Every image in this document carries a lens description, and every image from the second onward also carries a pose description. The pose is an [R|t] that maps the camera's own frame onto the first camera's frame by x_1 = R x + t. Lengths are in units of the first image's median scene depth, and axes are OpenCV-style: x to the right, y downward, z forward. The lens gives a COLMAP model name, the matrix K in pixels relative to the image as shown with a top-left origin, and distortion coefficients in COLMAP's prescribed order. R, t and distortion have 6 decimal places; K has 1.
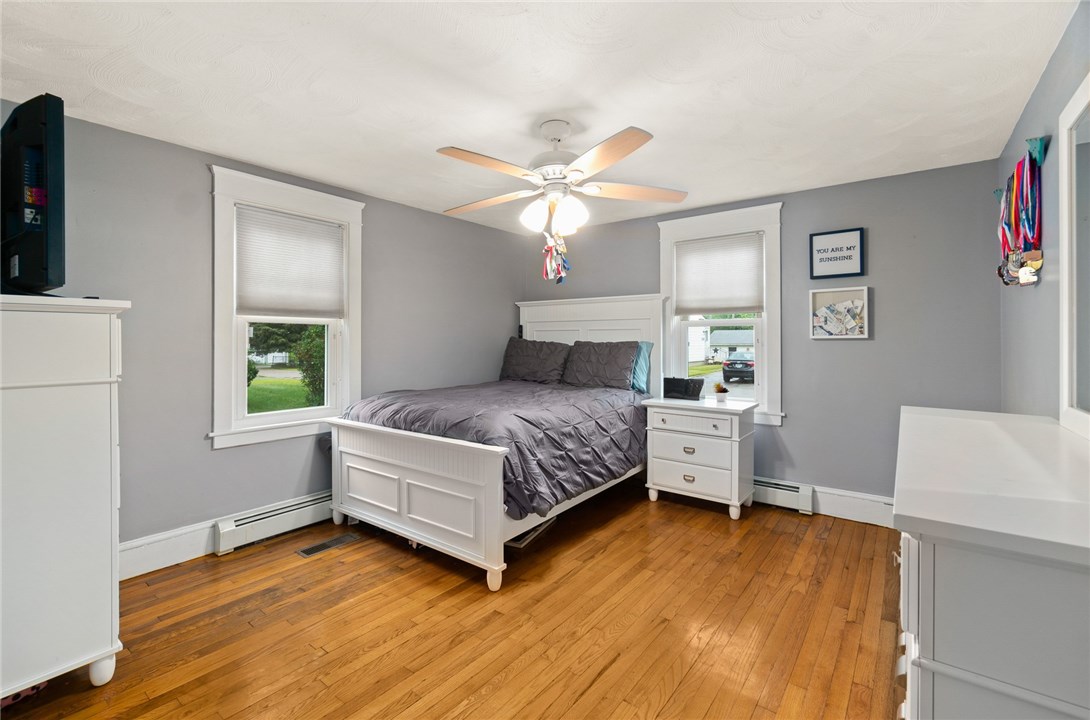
lens RADIAL K [[481.9, 0, 547.1], [0, 481.9, 345.9], [0, 0, 1]] dist [-0.002310, -0.000165]
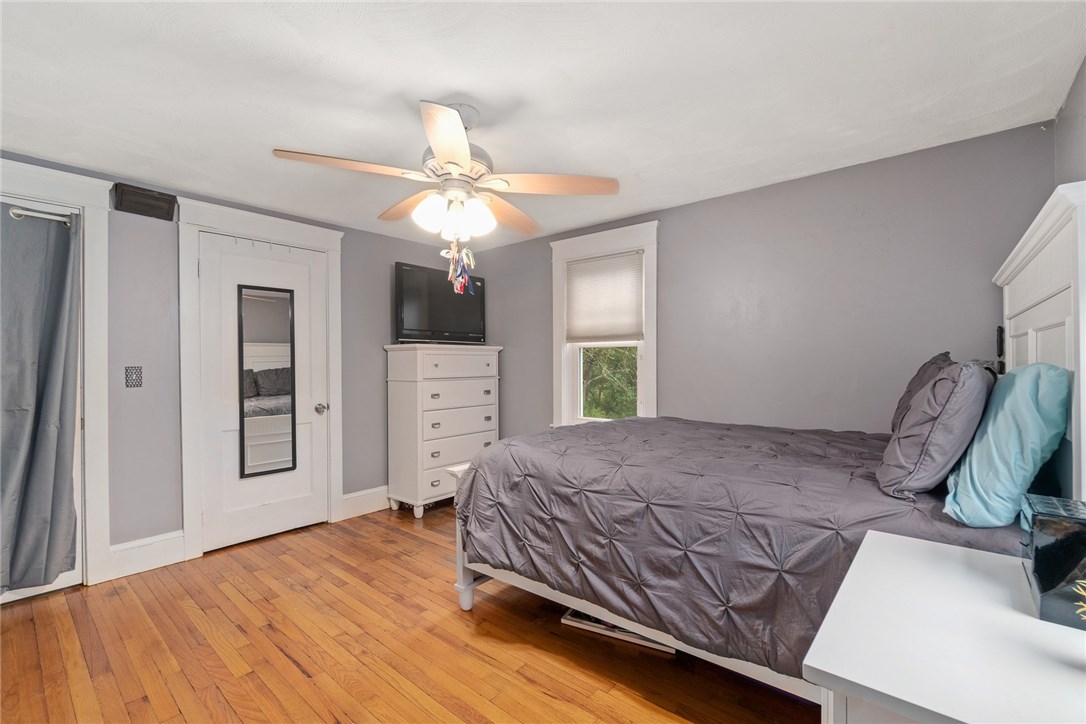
lens RADIAL K [[470.1, 0, 543.6], [0, 470.1, 372.0], [0, 0, 1]] dist [0.000970, 0.000165]
pose [[-0.050801, 0.019635, -0.998516, 0.714150], [-0.007154, 0.999774, 0.020024, -0.008997], [0.998683, 0.008161, -0.050649, 1.004424]]
